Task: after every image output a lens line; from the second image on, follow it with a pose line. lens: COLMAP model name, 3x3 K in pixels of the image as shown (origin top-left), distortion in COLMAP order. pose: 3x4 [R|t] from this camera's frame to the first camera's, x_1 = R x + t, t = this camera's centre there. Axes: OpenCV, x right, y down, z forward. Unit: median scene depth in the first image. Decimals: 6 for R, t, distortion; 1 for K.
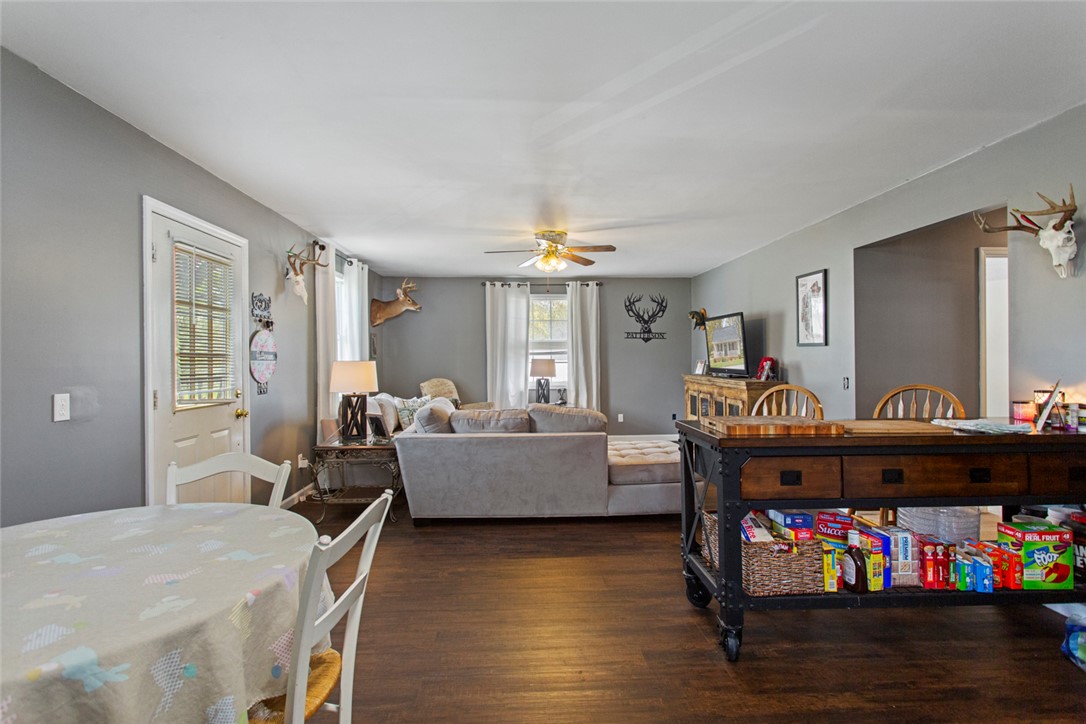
lens RADIAL K [[516.9, 0, 533.1], [0, 516.9, 354.8], [0, 0, 1]] dist [-0.004745, 0.004759]
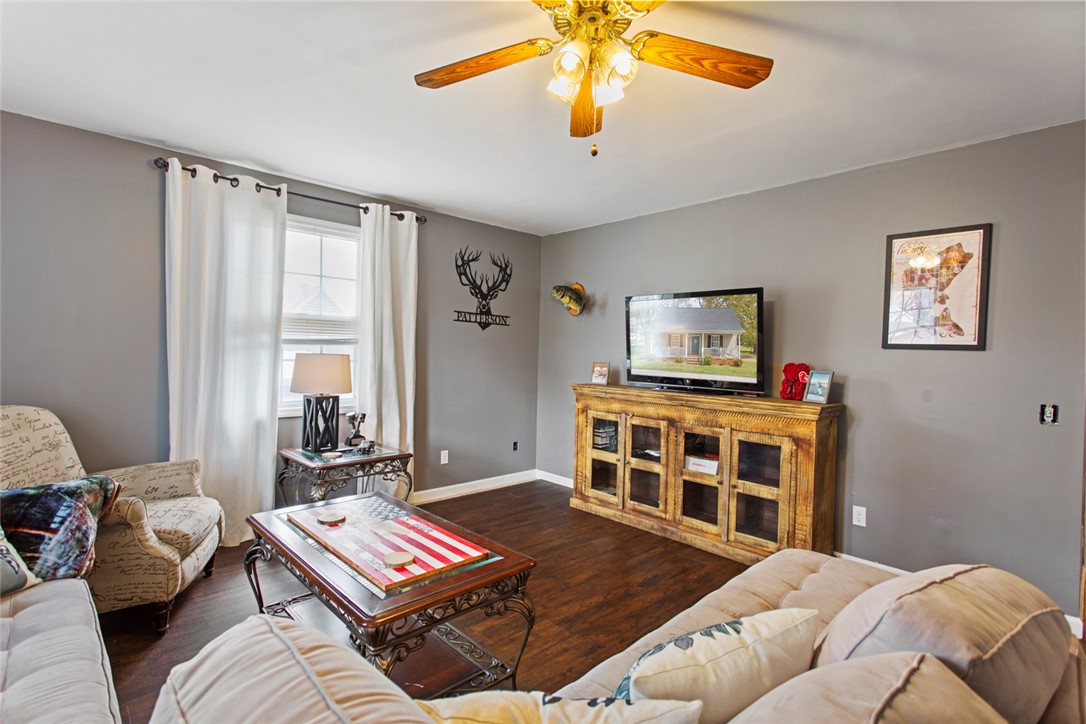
lens RADIAL K [[516.9, 0, 539.3], [0, 516.9, 362.3], [0, 0, 1]] dist [-0.004745, 0.004759]
pose [[0.758383, 0.007910, 0.651762, -0.132702], [-0.028691, 0.999362, 0.021256, -0.000387], [-0.651178, -0.034820, 0.758126, 0.499162]]
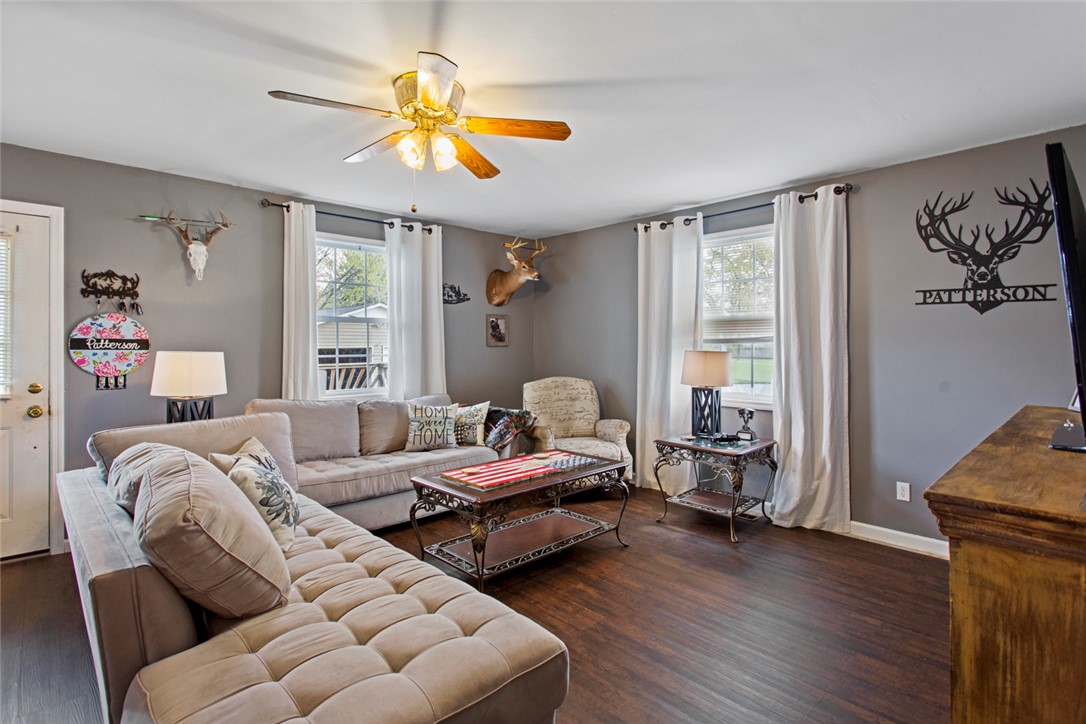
lens RADIAL K [[516.9, 0, 544.7], [0, 516.9, 343.2], [0, 0, 1]] dist [-0.004745, 0.004759]
pose [[0.644357, 0.008465, -0.764678, 0.308718], [-0.003862, 0.999962, 0.007815, -0.002844], [0.764715, -0.002082, 0.644366, 0.506190]]
